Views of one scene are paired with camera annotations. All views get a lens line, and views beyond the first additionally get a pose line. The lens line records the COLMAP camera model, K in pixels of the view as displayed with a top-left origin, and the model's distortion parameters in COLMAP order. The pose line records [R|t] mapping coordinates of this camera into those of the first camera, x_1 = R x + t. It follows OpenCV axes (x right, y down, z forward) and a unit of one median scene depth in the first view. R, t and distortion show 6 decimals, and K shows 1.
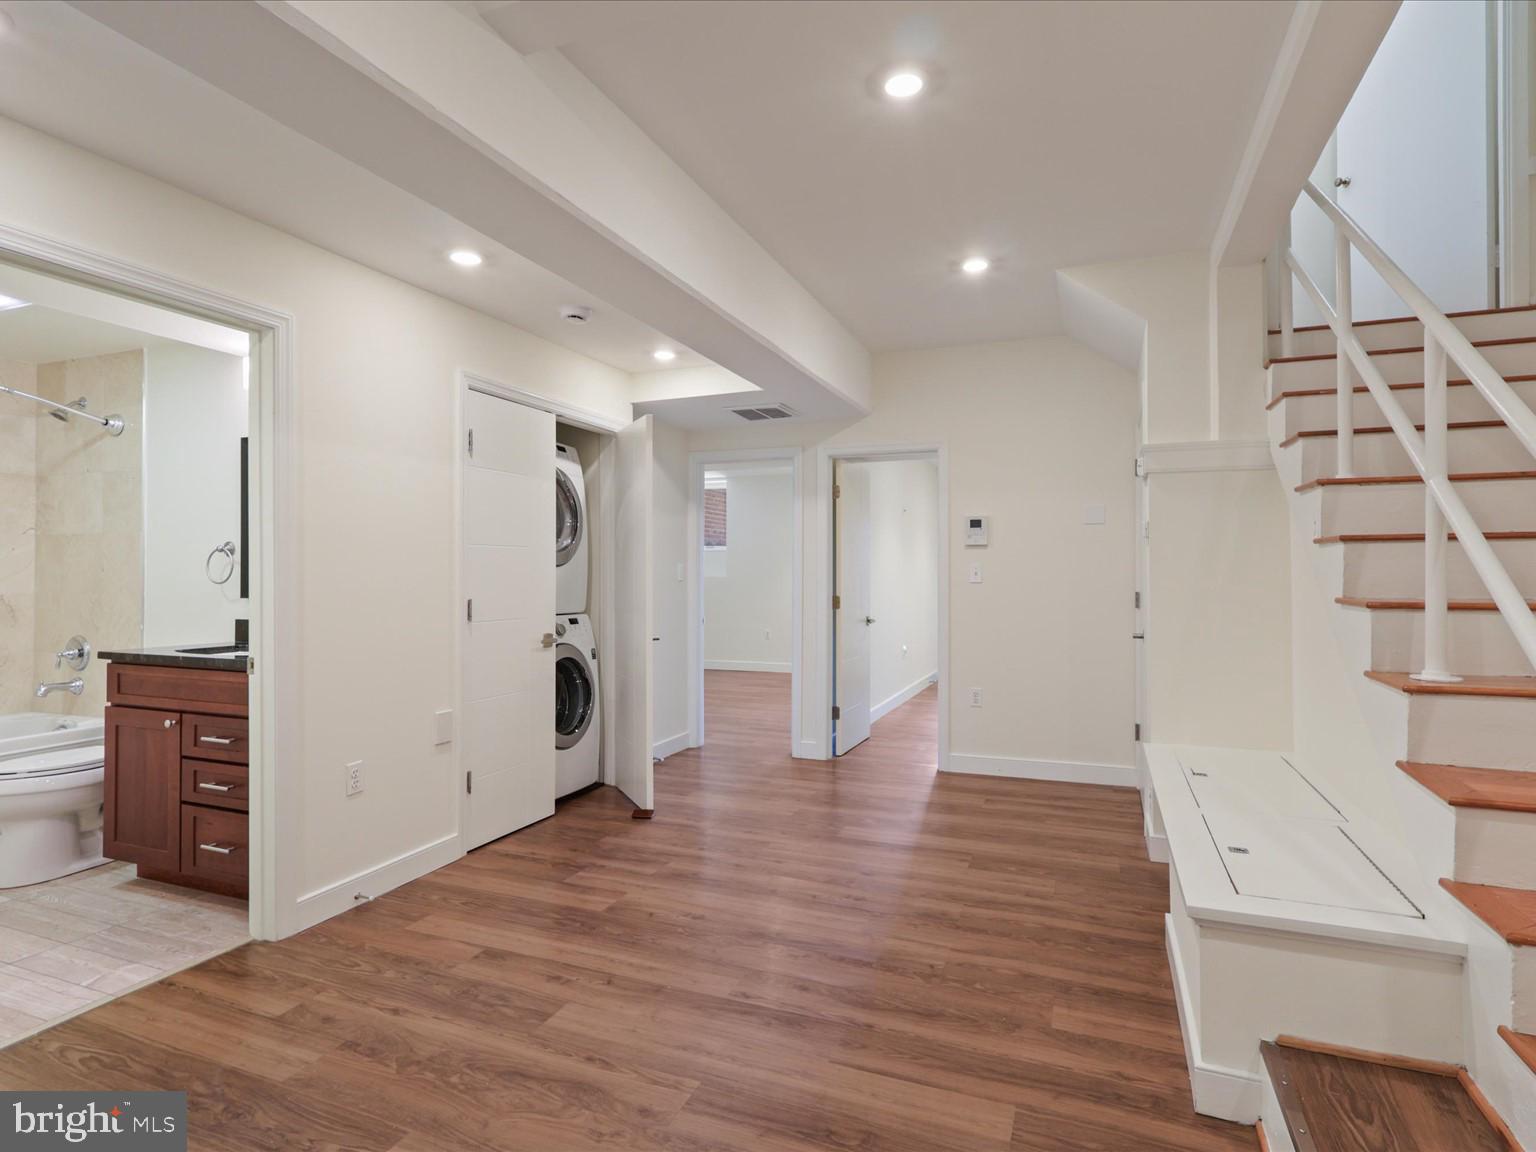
lens RADIAL K [[805.2, 0, 762.9], [0, 805.2, 589.4], [0, 0, 1]] dist [-0.000639, 0.000502]
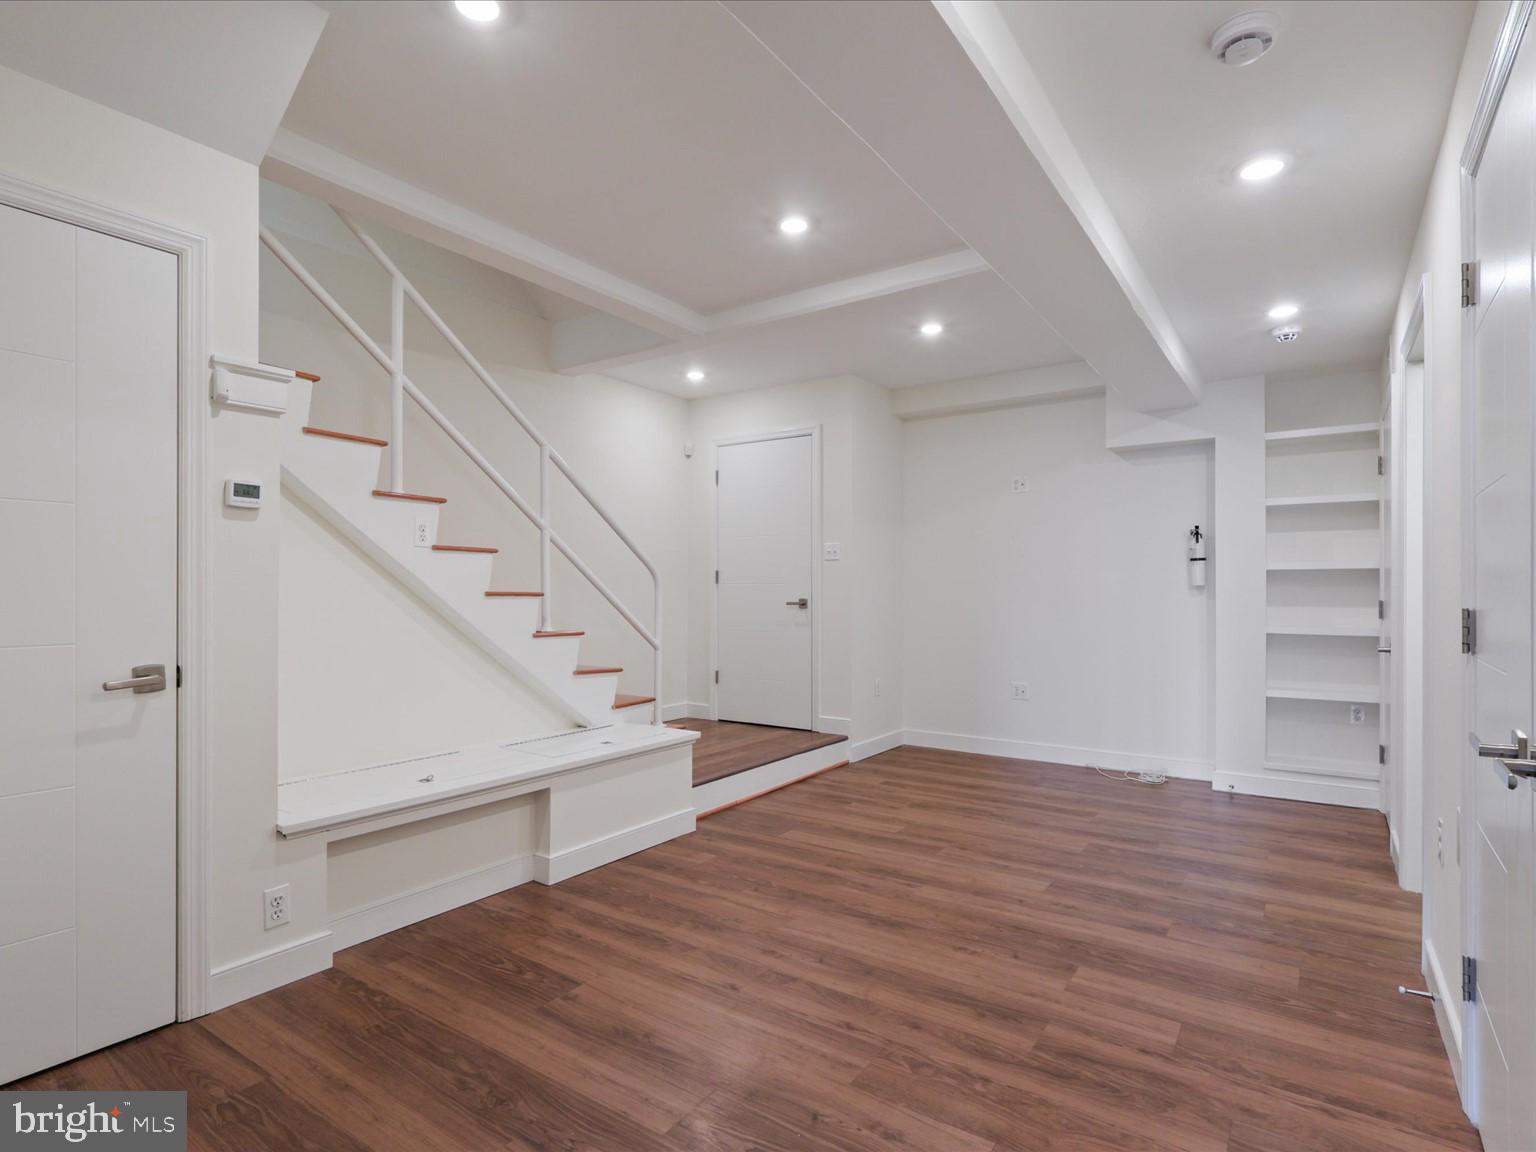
lens RADIAL K [[805.2, 0, 762.9], [0, 805.2, 589.4], [0, 0, 1]] dist [-0.000639, 0.000502]
pose [[-0.976567, 0.001012, 0.215212, -0.065225], [0.003826, 0.999913, 0.012661, -0.009641], [-0.215180, 0.013188, -0.976485, 2.110995]]
